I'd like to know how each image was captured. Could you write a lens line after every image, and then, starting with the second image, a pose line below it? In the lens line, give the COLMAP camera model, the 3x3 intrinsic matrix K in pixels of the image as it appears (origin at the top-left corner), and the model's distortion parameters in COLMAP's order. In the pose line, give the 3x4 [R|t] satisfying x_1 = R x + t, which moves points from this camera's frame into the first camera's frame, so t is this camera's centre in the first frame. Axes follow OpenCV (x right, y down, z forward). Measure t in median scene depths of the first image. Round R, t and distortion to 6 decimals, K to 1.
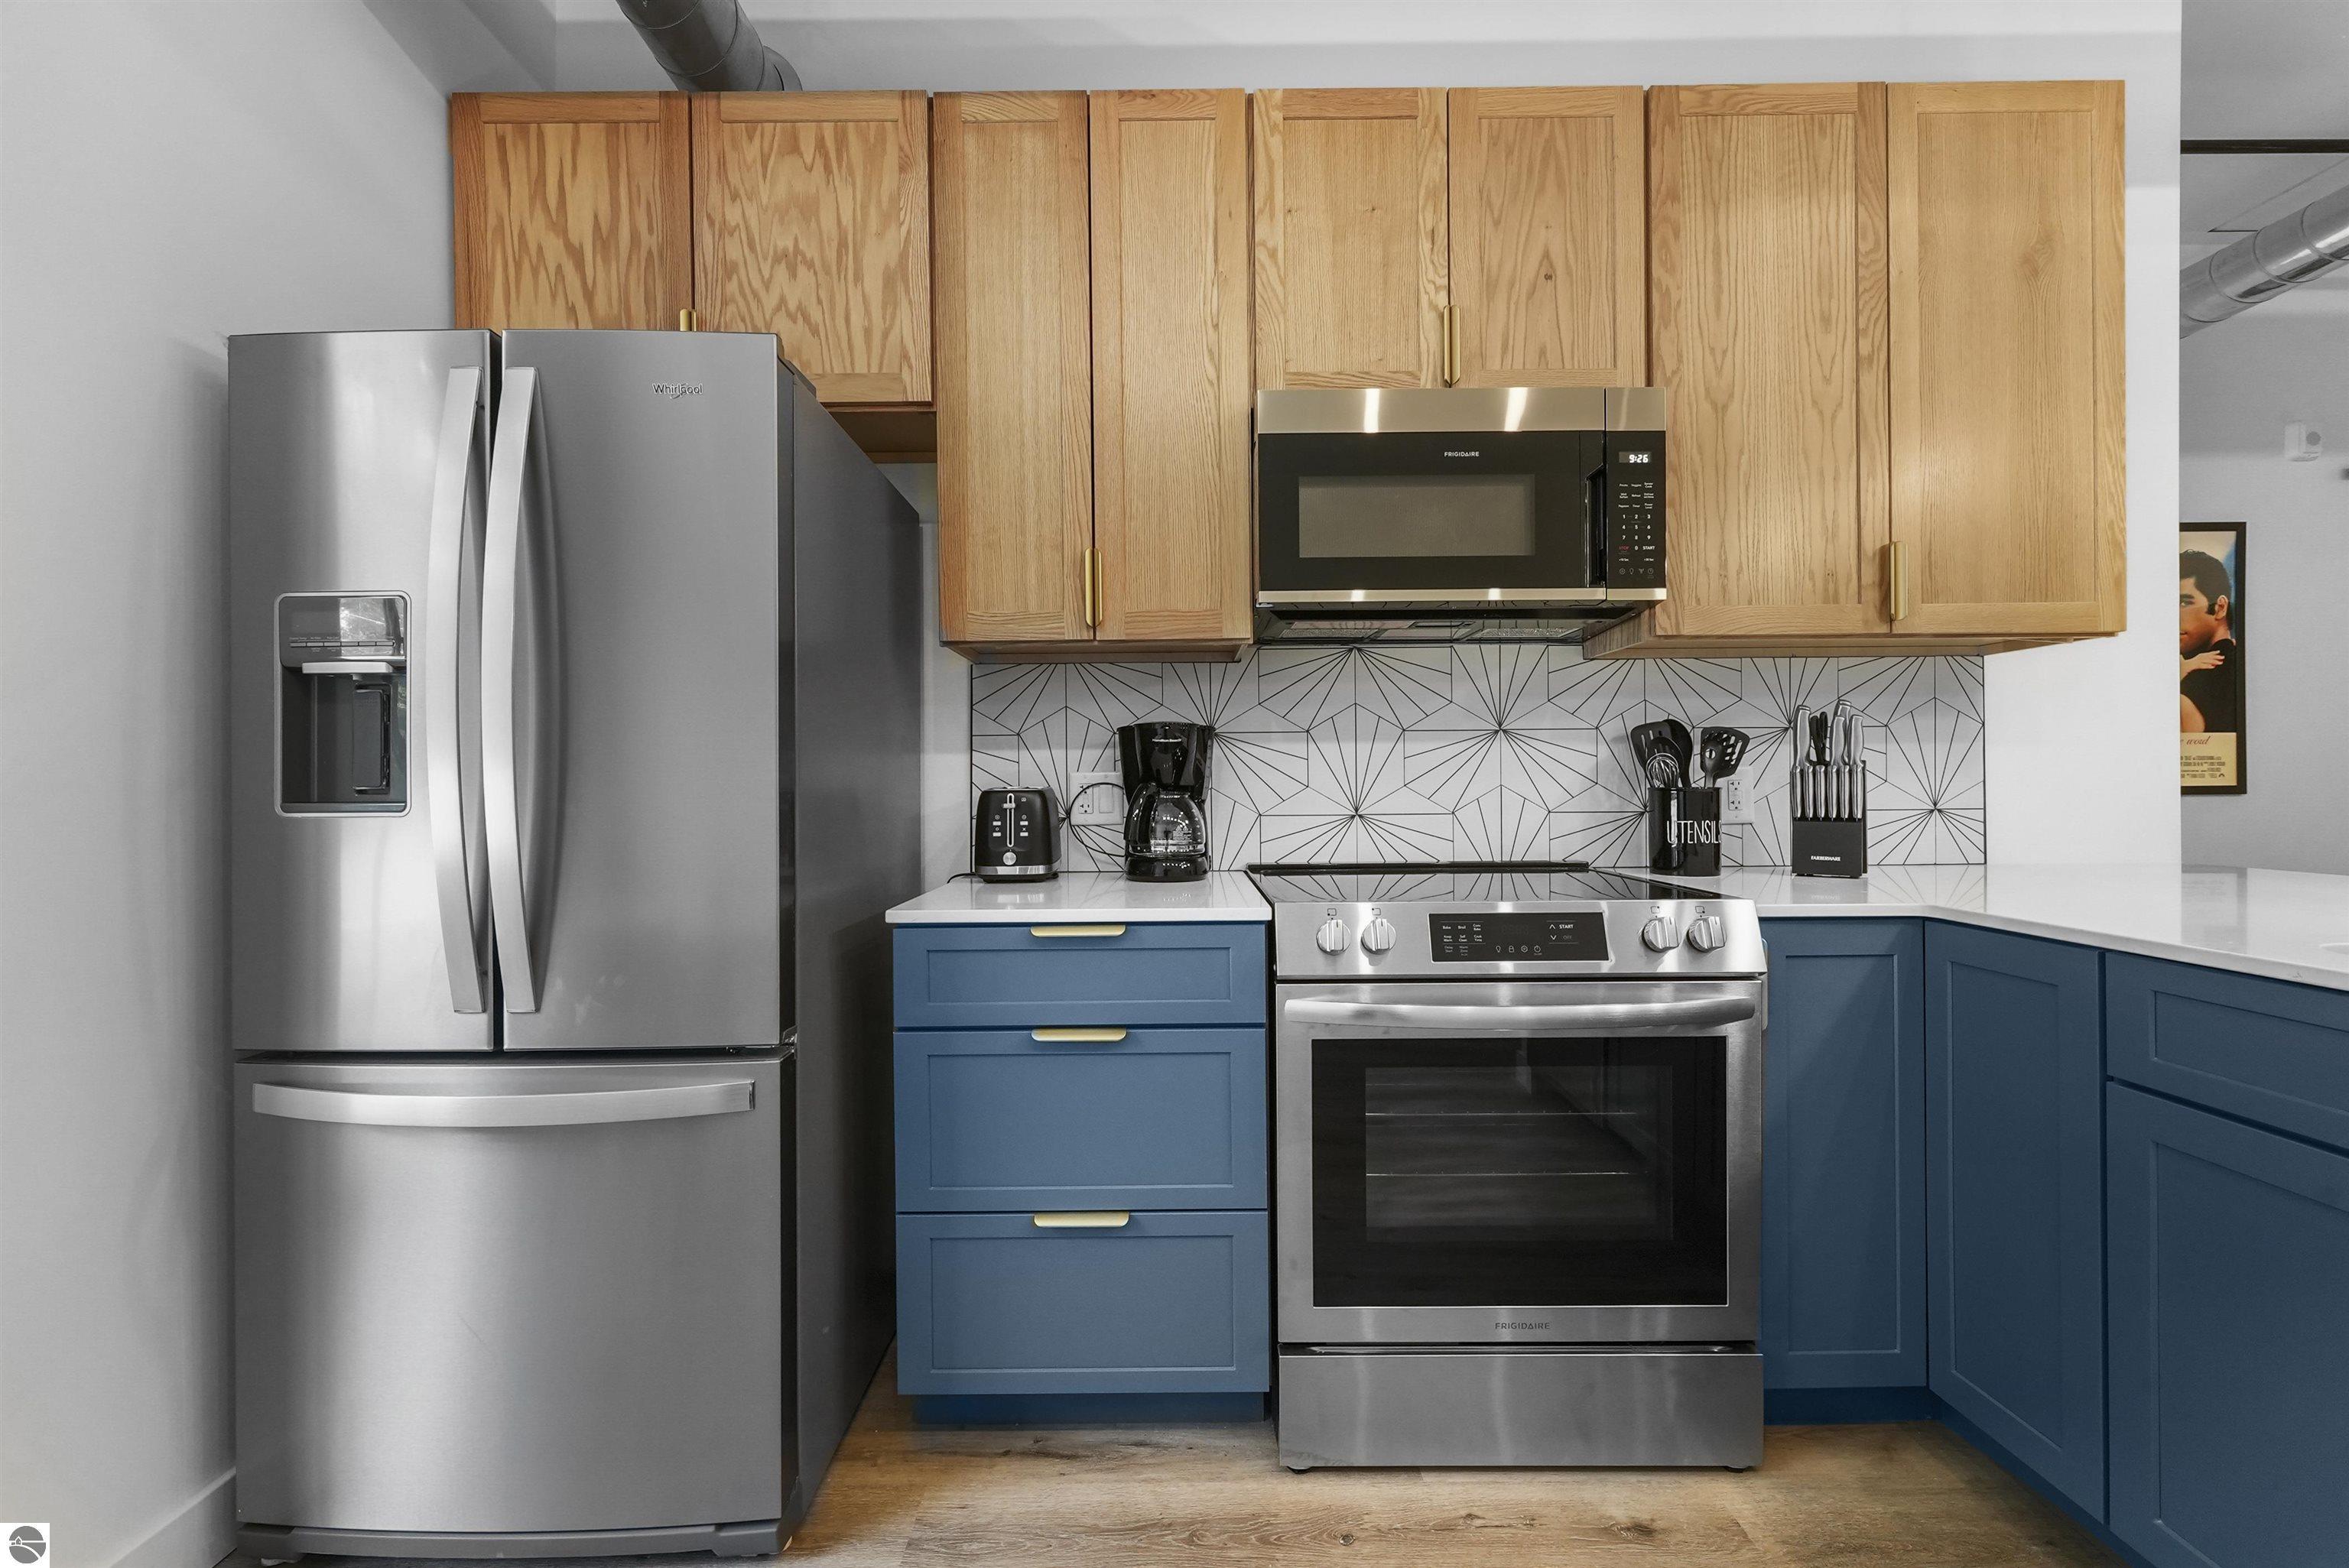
lens RADIAL K [[945.0, 0, 1172.1], [0, 945.0, 785.3], [0, 0, 1]] dist [0.000158, 0.000511]
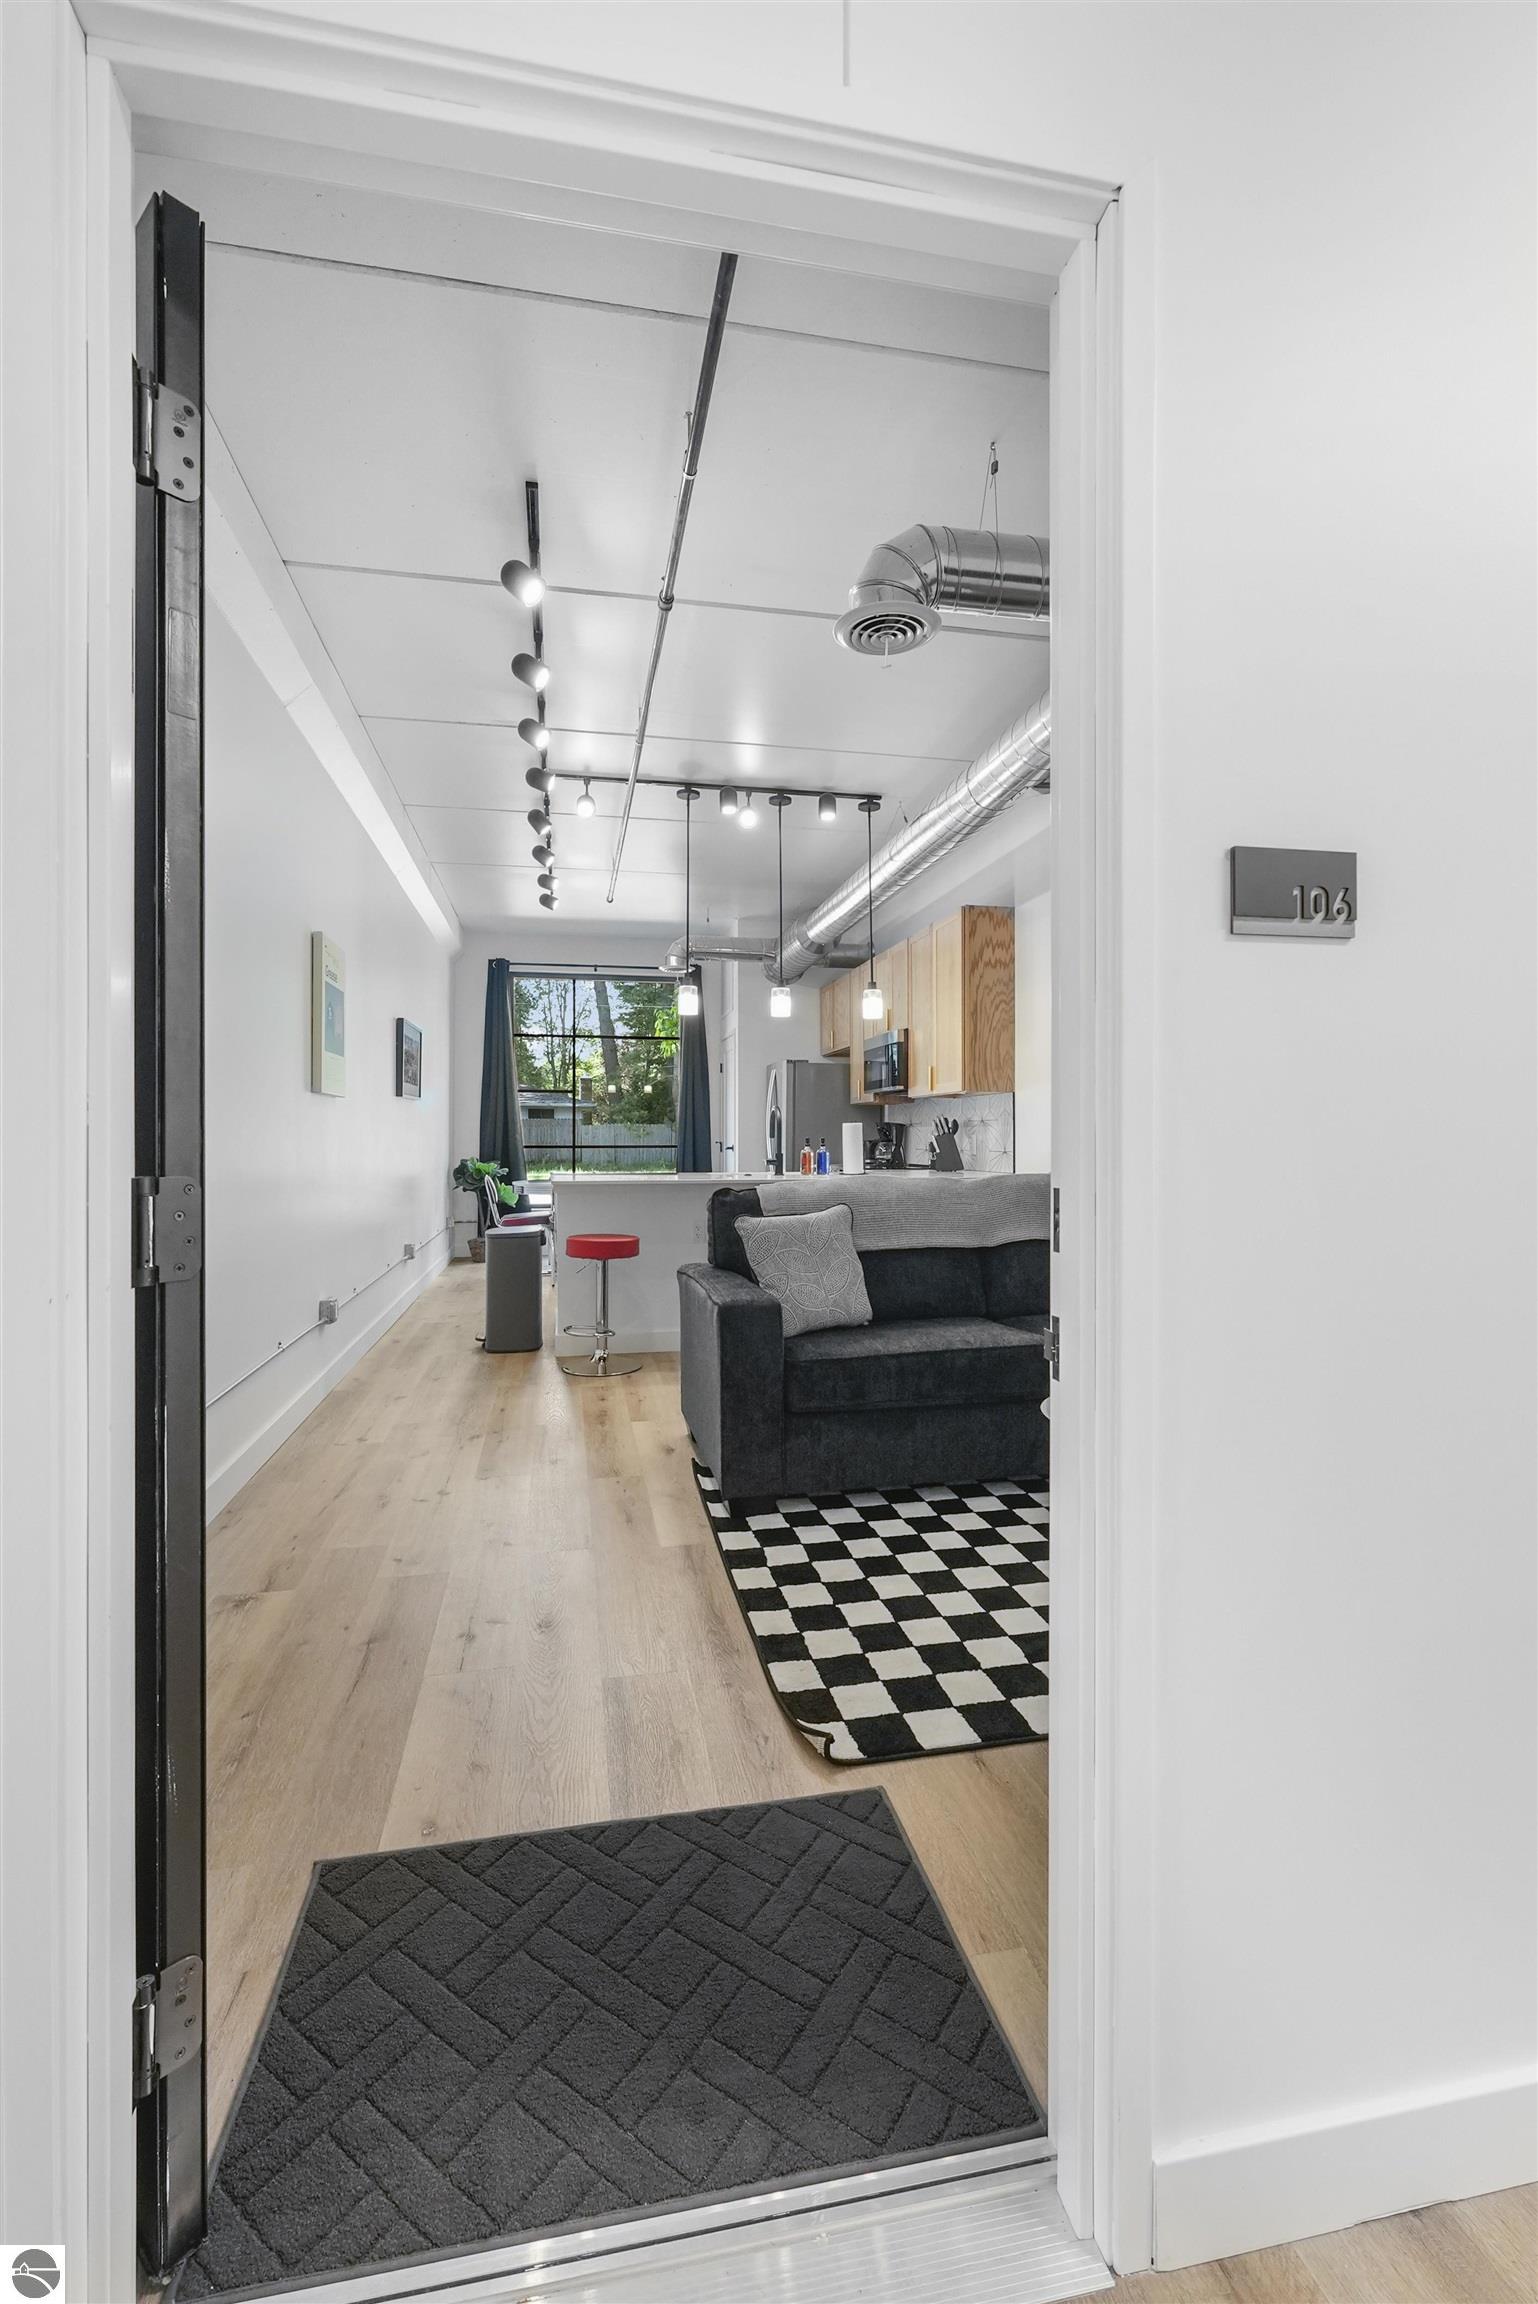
lens RADIAL K [[1000.6, 0, 767.0], [0, 1000.6, 1140.2], [0, 0, 1]] dist [-0.000959, -0.000027]
pose [[0.198071, 0.009944, -0.980137, 3.962180], [-0.003454, 0.999949, 0.009447, -0.034998], [0.980182, 0.001515, 0.198095, -0.220918]]
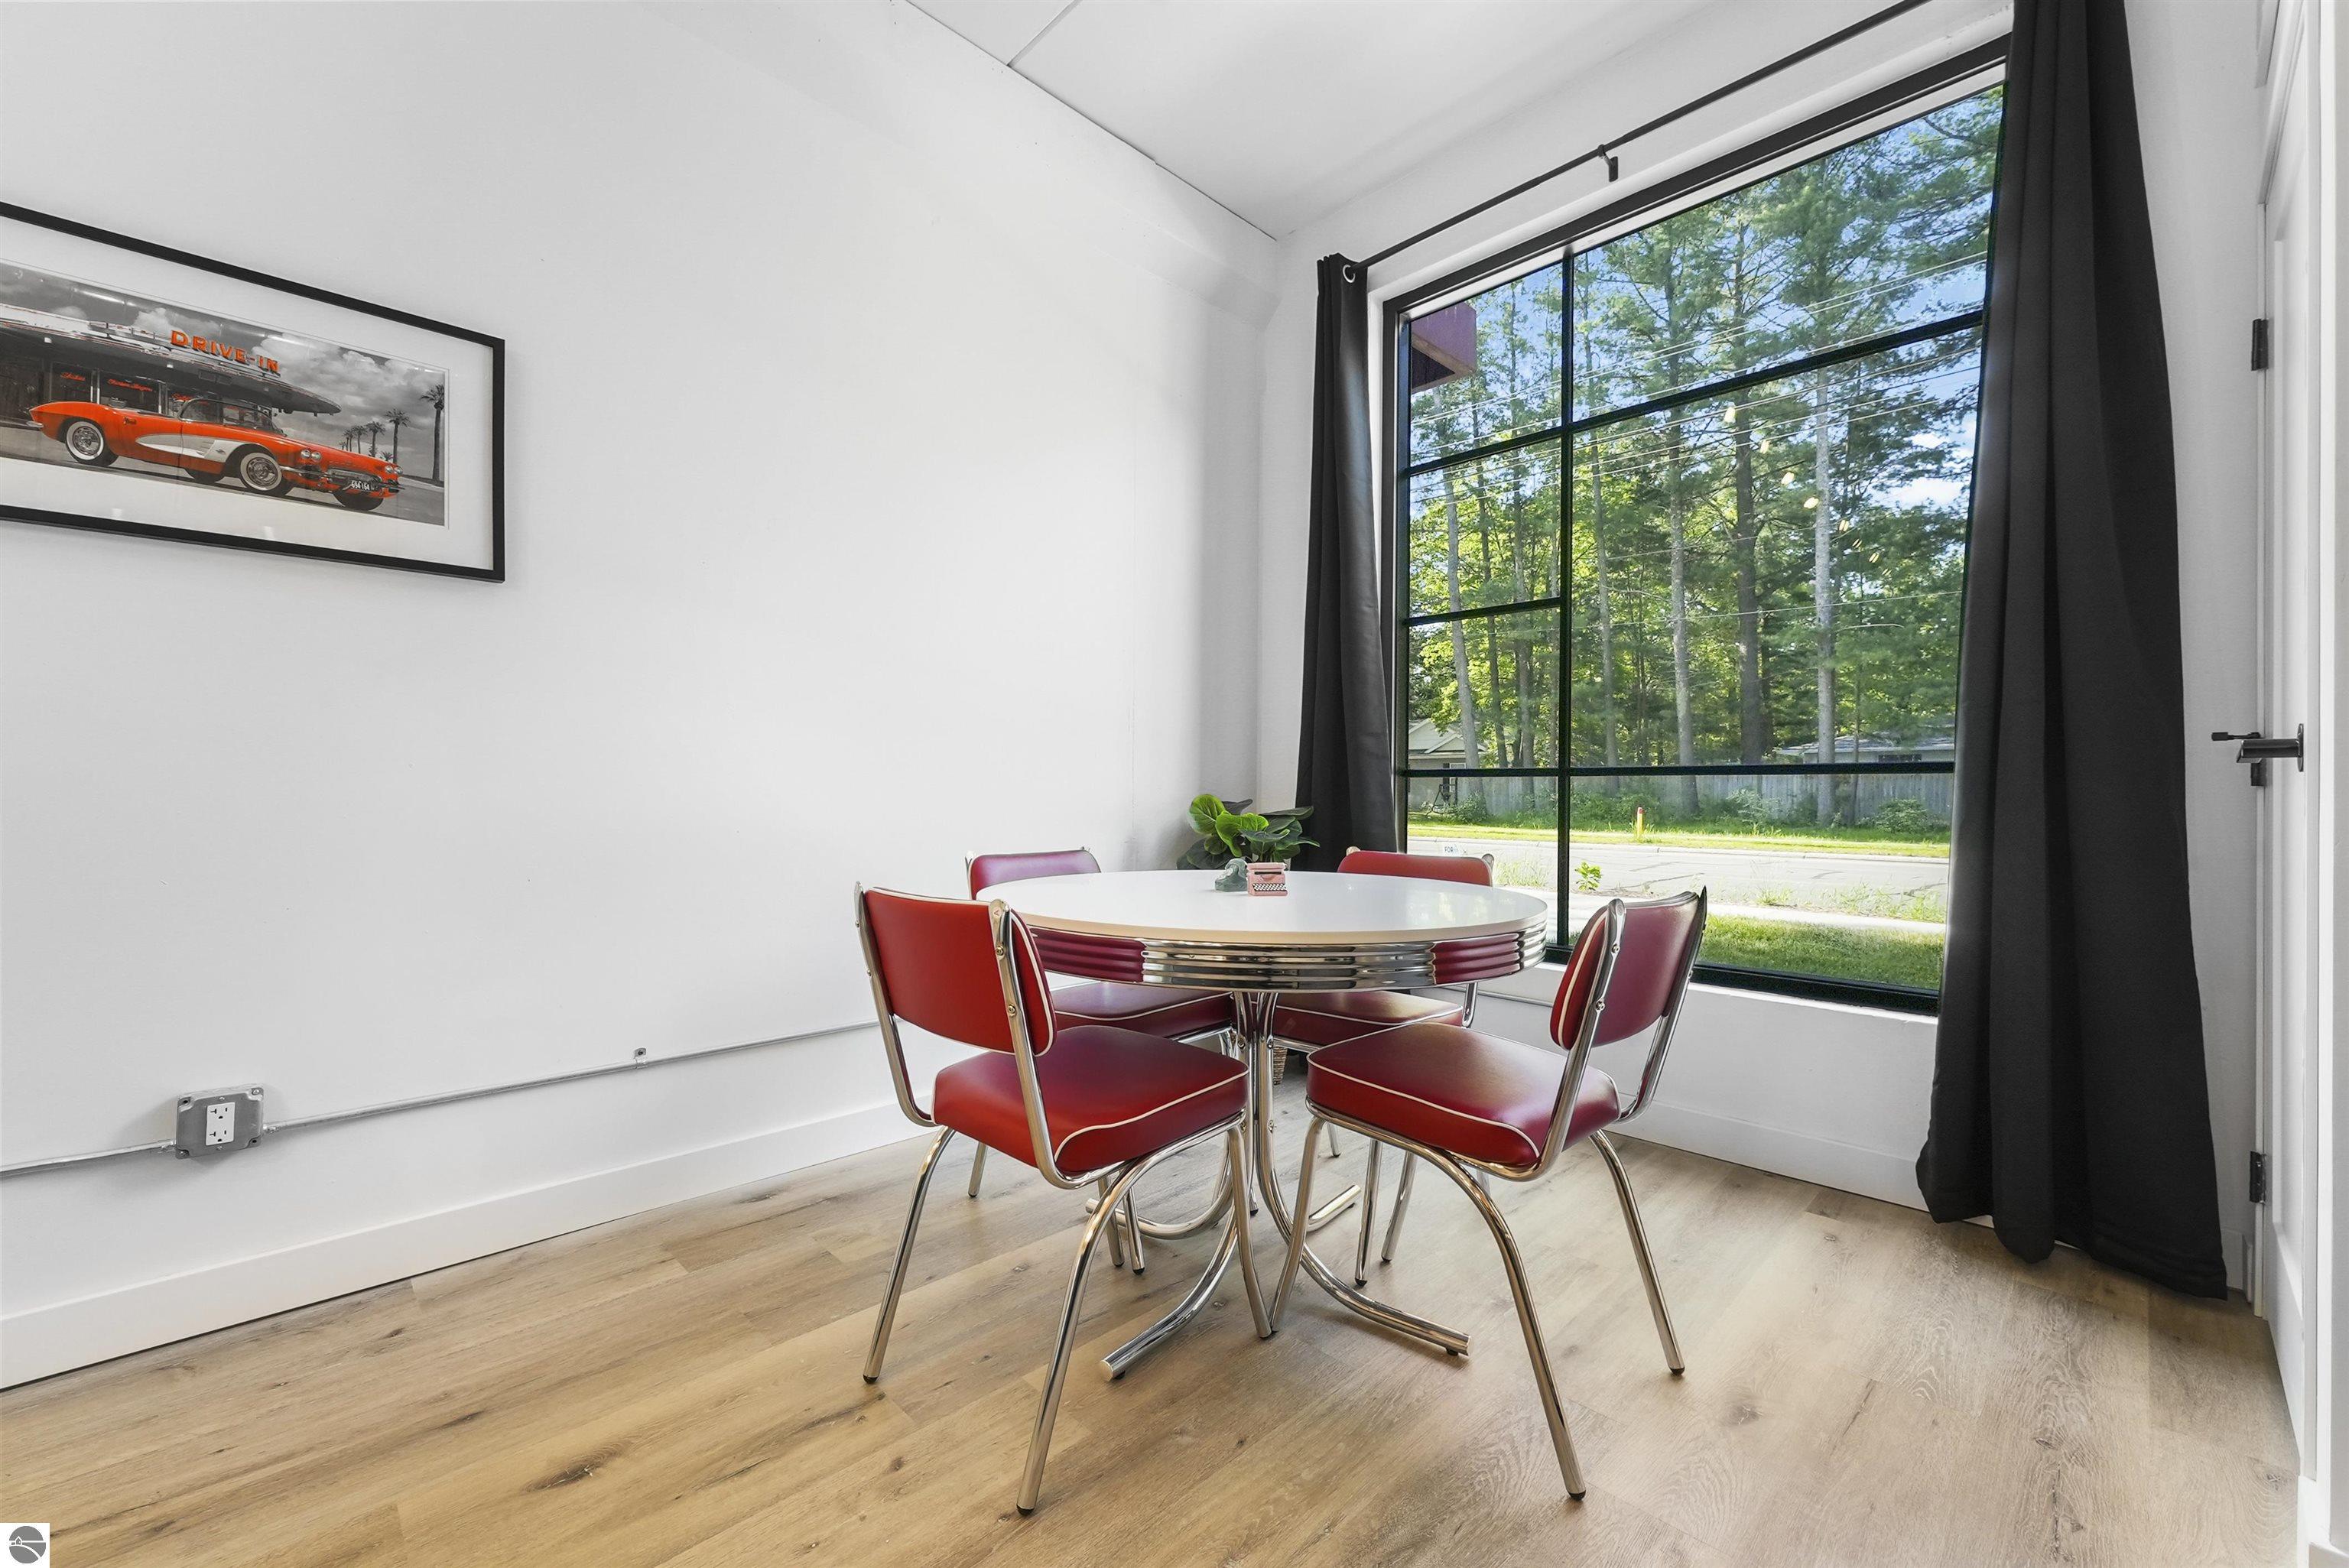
lens RADIAL K [[945.0, 0, 1172.1], [0, 945.0, 785.3], [0, 0, 1]] dist [0.000158, 0.000511]
pose [[-0.720784, 0.002873, -0.693154, 0.164488], [0.001199, 0.999995, 0.002898, 0.072118], [0.693159, 0.001257, -0.720783, 0.527829]]
